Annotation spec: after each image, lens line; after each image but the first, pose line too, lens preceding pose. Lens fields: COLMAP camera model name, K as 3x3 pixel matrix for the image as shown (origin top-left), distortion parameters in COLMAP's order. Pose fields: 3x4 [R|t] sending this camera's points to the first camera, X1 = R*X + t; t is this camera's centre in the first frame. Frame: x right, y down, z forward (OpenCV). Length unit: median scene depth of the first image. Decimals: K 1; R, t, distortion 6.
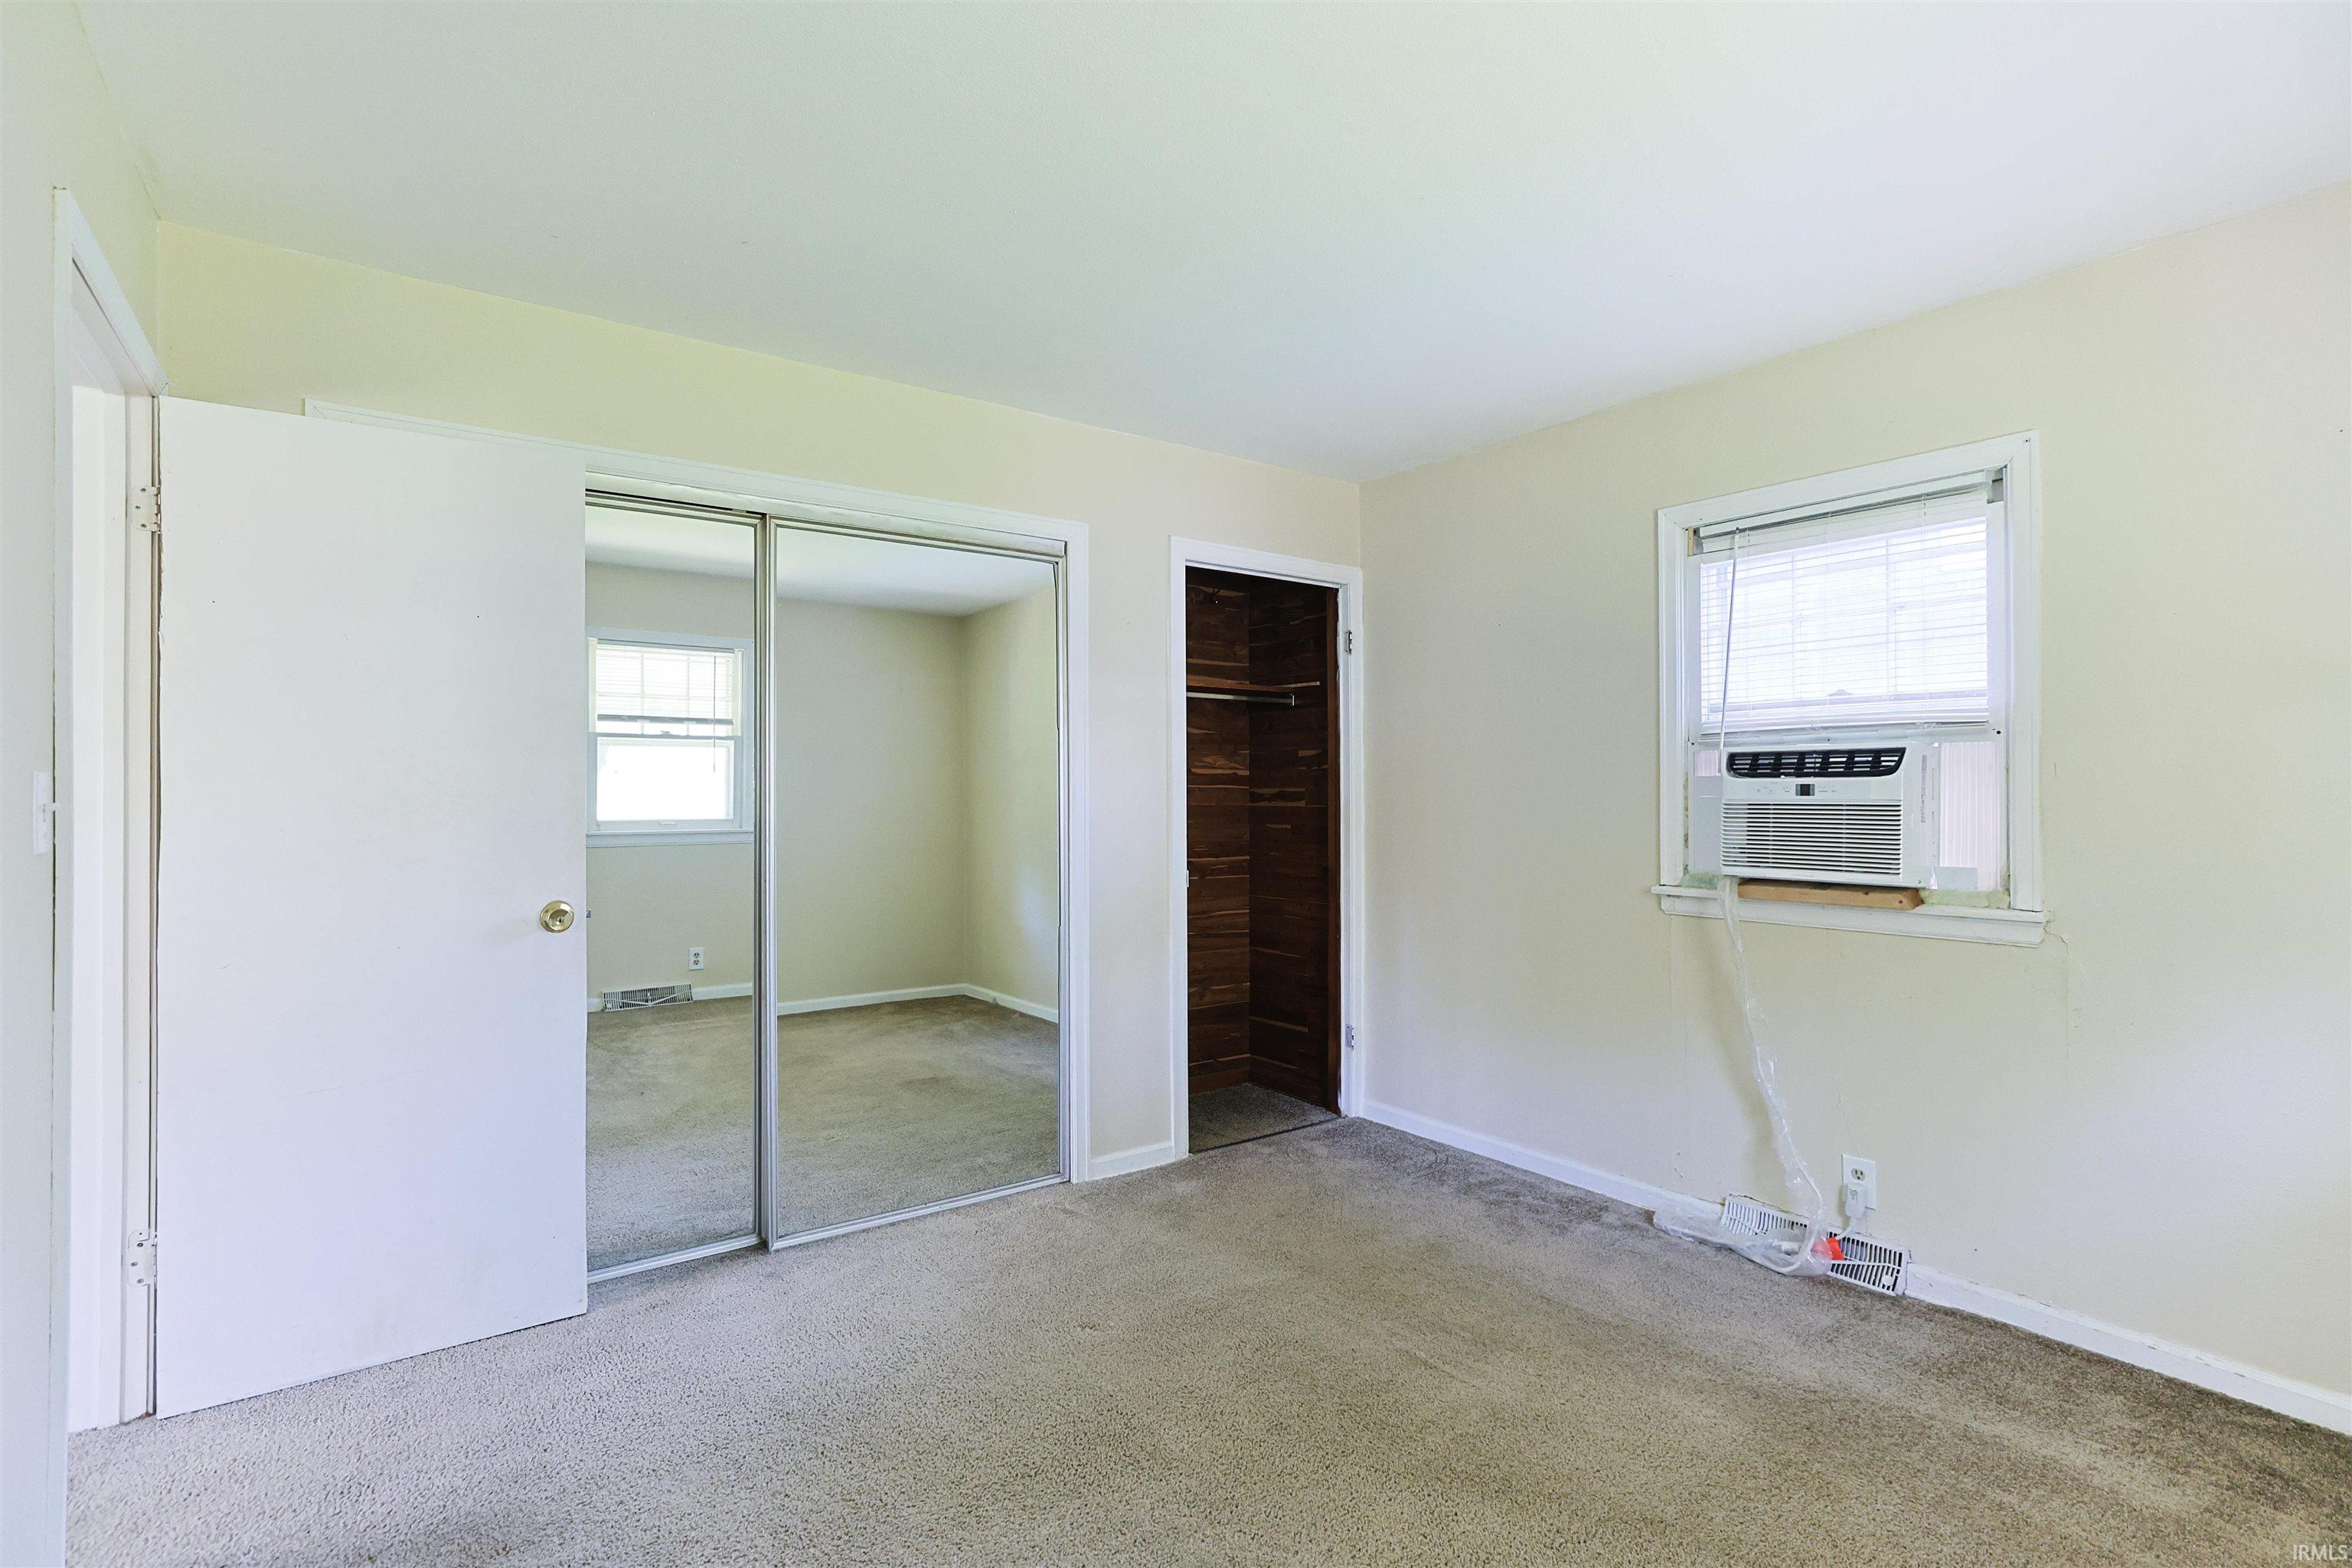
lens RADIAL K [[1127.1, 0, 1183.3], [0, 1127.1, 788.5], [0, 0, 1]] dist [-0.015414, 0.008962]
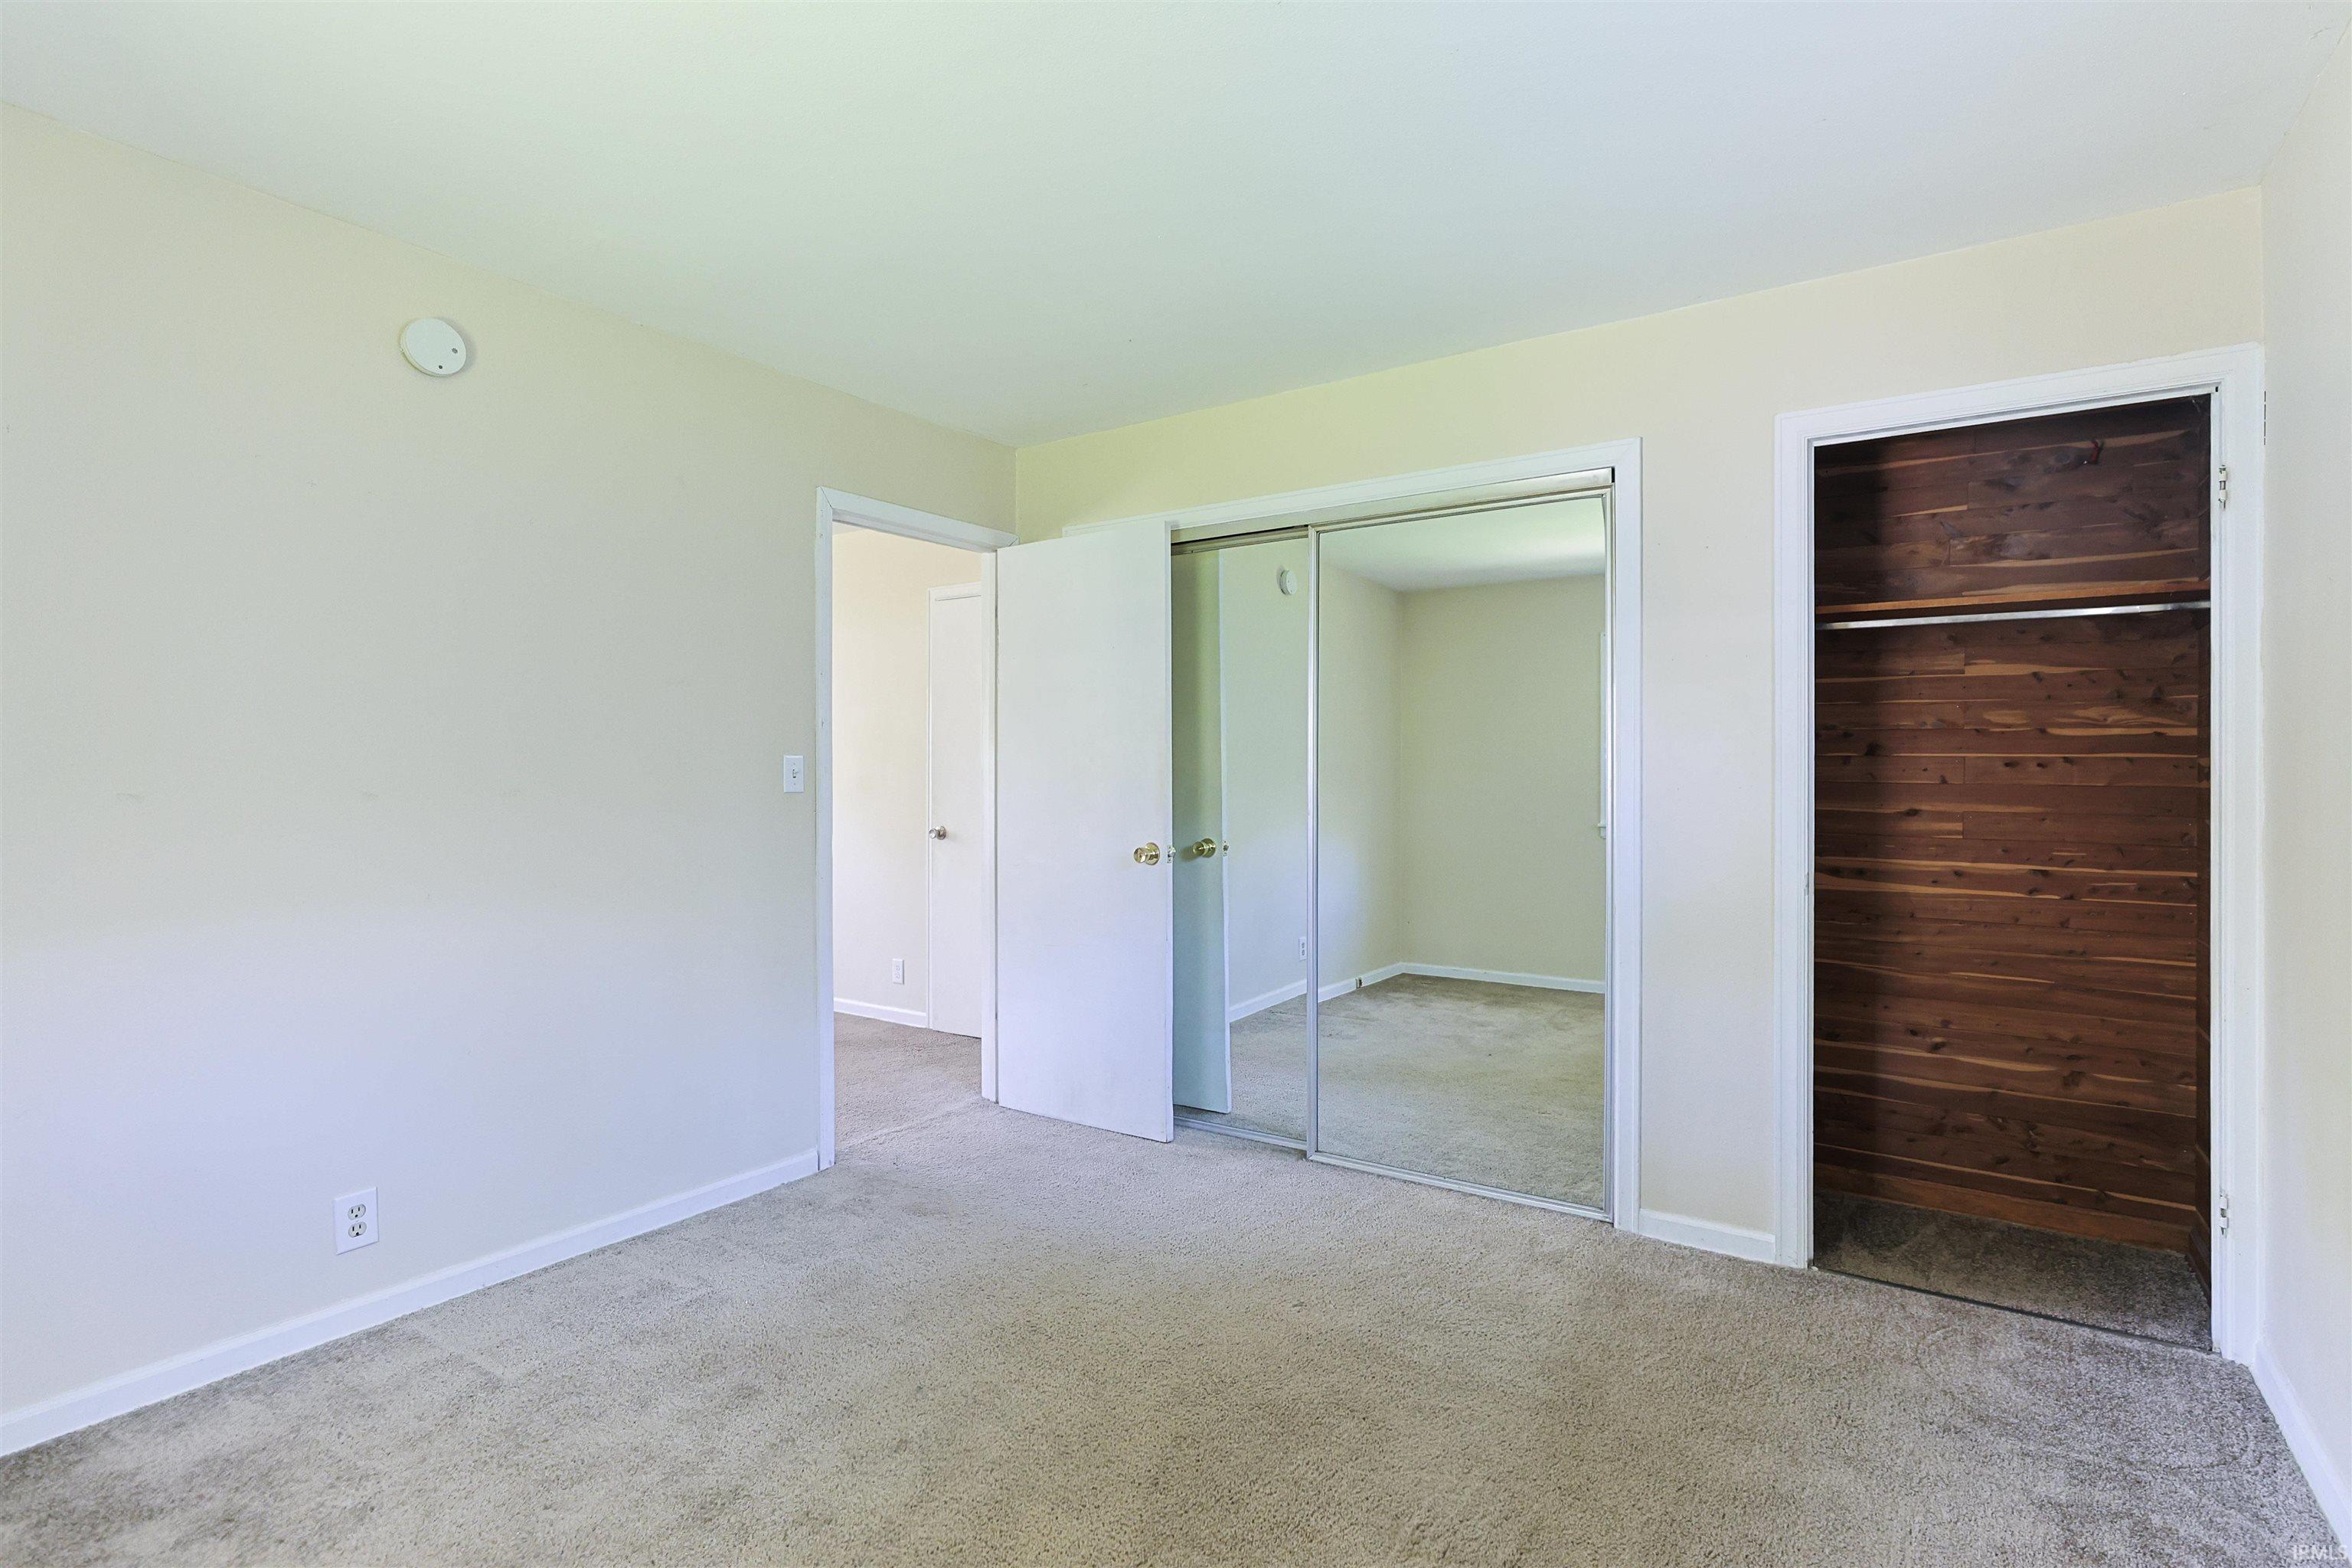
lens RADIAL K [[1127.1, 0, 1182.0], [0, 1127.1, 775.6], [0, 0, 1]] dist [-0.015414, 0.008962]
pose [[0.349304, 0.005772, -0.936992, 0.535478], [0.001372, 0.999977, 0.006671, 0.005656], [0.937009, -0.003616, 0.349288, 0.375105]]
